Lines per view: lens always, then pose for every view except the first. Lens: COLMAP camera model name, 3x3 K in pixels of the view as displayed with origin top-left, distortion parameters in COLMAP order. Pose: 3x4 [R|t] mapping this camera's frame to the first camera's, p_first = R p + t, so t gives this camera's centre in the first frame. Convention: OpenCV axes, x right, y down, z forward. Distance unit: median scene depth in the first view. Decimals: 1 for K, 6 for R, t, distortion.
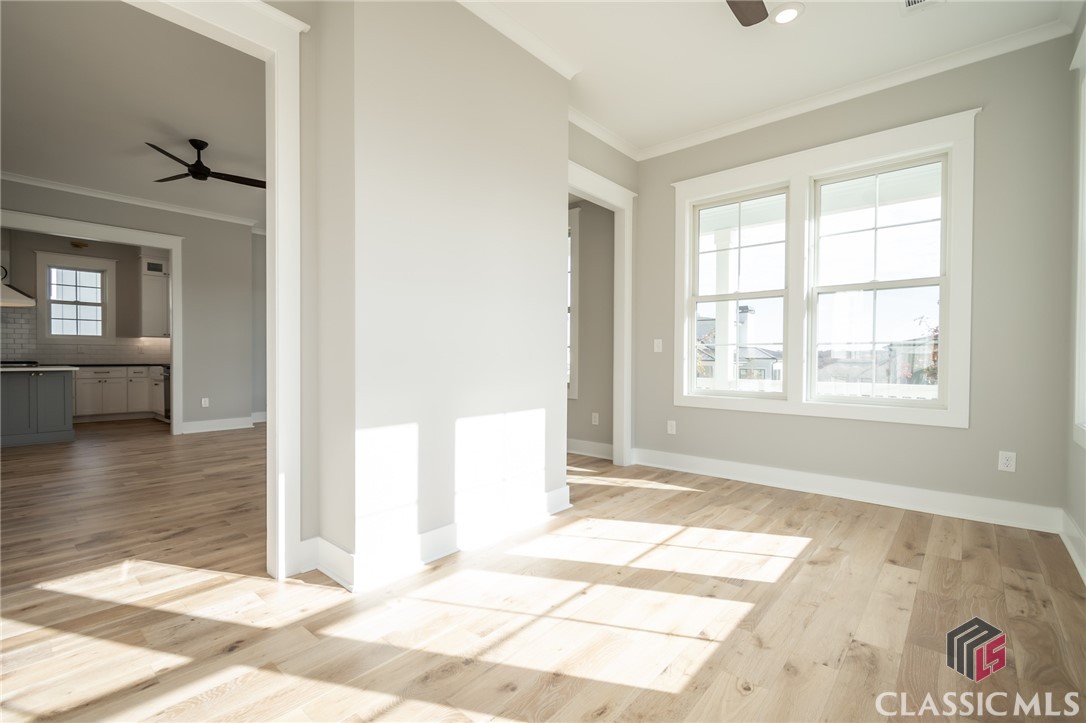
lens RADIAL K [[477.7, 0, 544.4], [0, 477.7, 362.0], [0, 0, 1]] dist [0.008186, -0.004582]
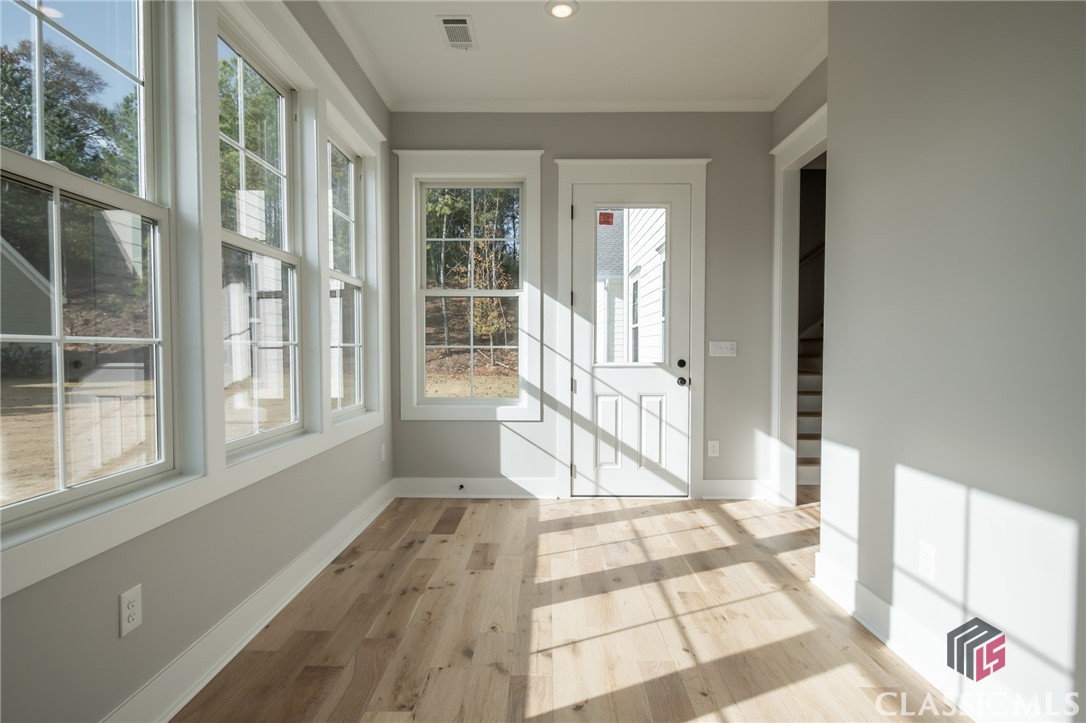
lens RADIAL K [[537.3, 0, 543.0], [0, 537.3, 361.5], [0, 0, 1]] dist [0.000250, 0.000106]
pose [[-0.750960, 0.007269, -0.660308, 1.104595], [-0.016479, 0.999422, 0.029743, -0.071791], [0.660142, 0.033217, -0.750406, 1.864928]]
